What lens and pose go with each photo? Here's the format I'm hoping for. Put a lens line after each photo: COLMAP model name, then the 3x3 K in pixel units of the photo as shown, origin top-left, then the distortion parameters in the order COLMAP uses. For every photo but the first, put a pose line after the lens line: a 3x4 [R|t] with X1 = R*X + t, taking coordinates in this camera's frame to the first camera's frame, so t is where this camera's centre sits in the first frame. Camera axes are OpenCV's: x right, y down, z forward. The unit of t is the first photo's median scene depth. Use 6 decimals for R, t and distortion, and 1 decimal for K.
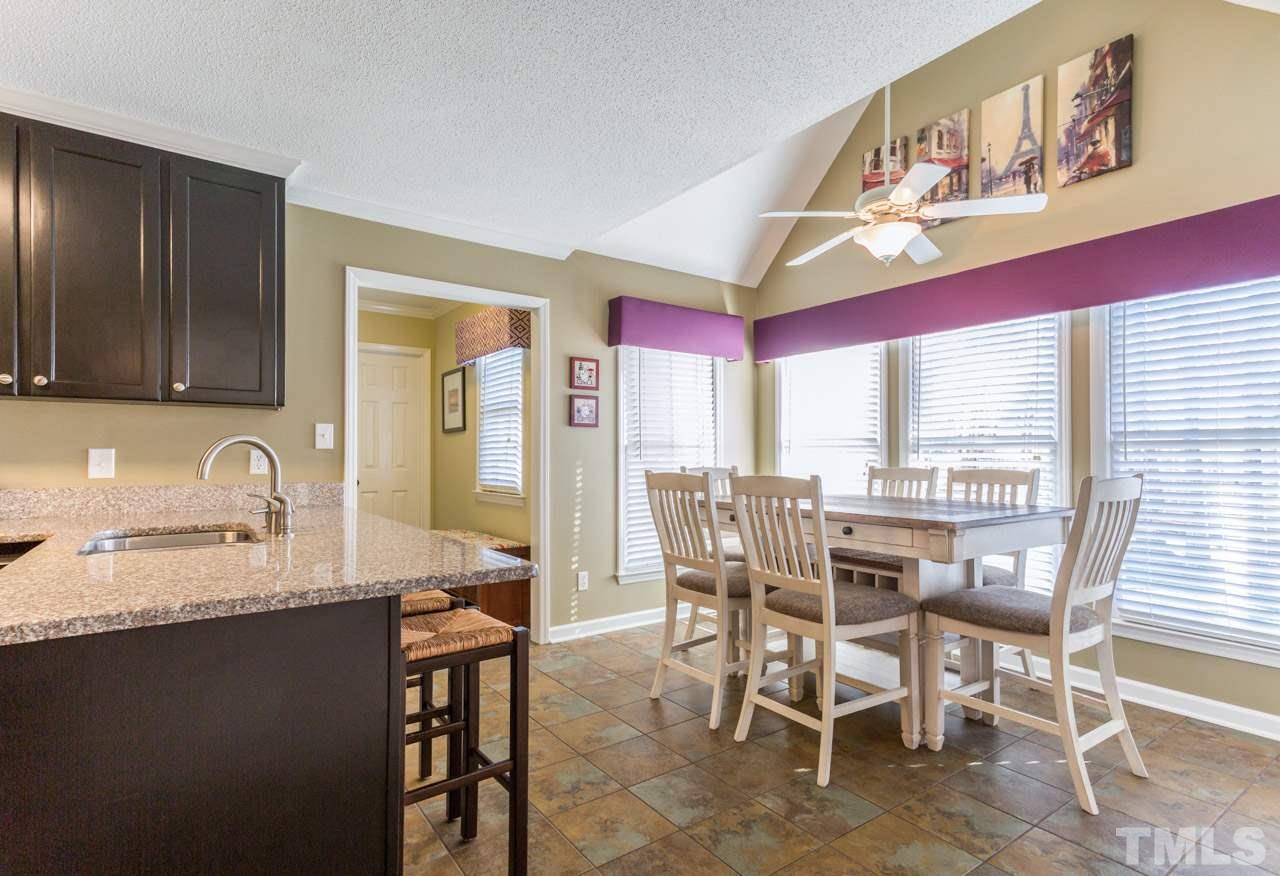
lens RADIAL K [[632.5, 0, 639.8], [0, 632.5, 444.7], [0, 0, 1]] dist [0.024702, -0.000379]
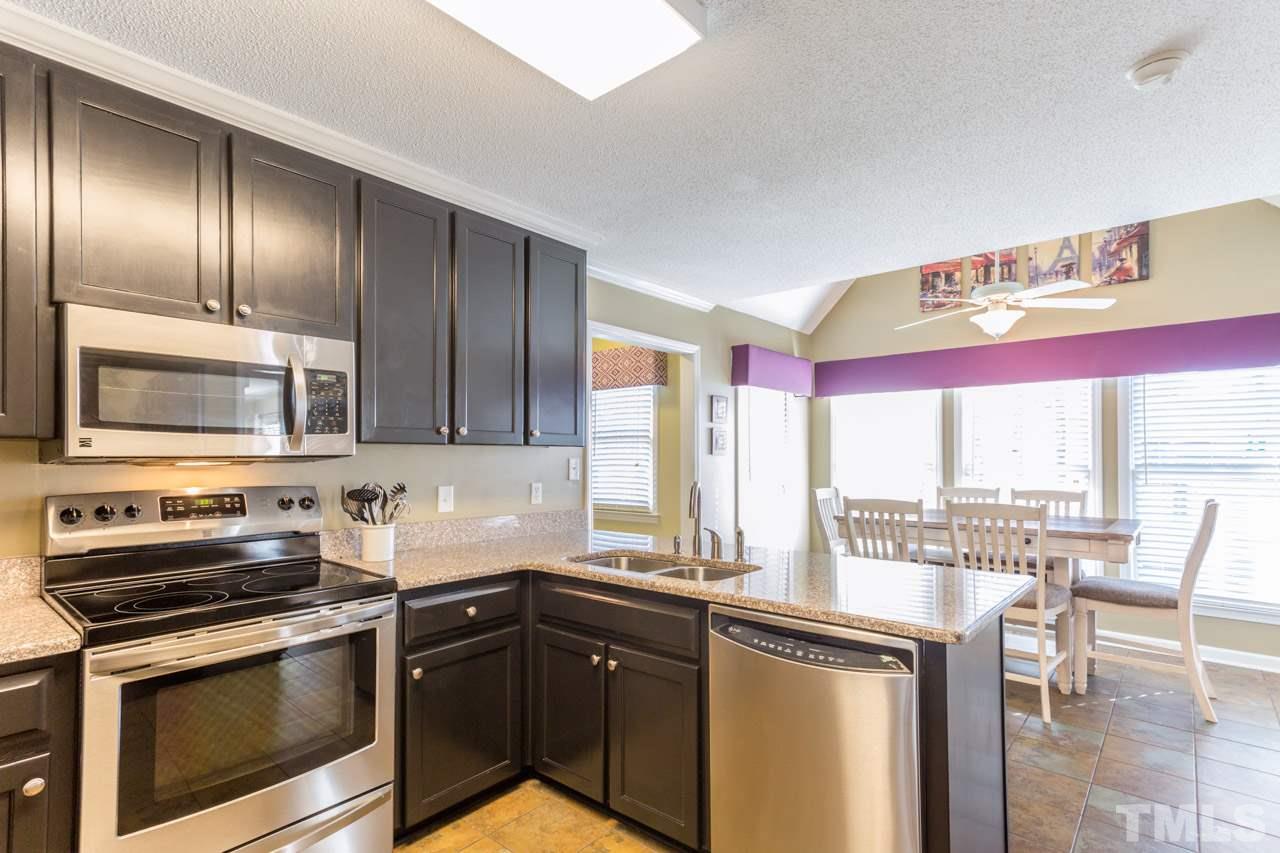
lens RADIAL K [[623.4, 0, 615.7], [0, 623.4, 446.9], [0, 0, 1]] dist [0.016487, 0.001706]
pose [[0.975615, 0.002354, 0.219475, -0.656498], [-0.002576, 0.999996, 0.000727, -0.053055], [-0.219472, -0.001275, 0.975618, -0.107128]]
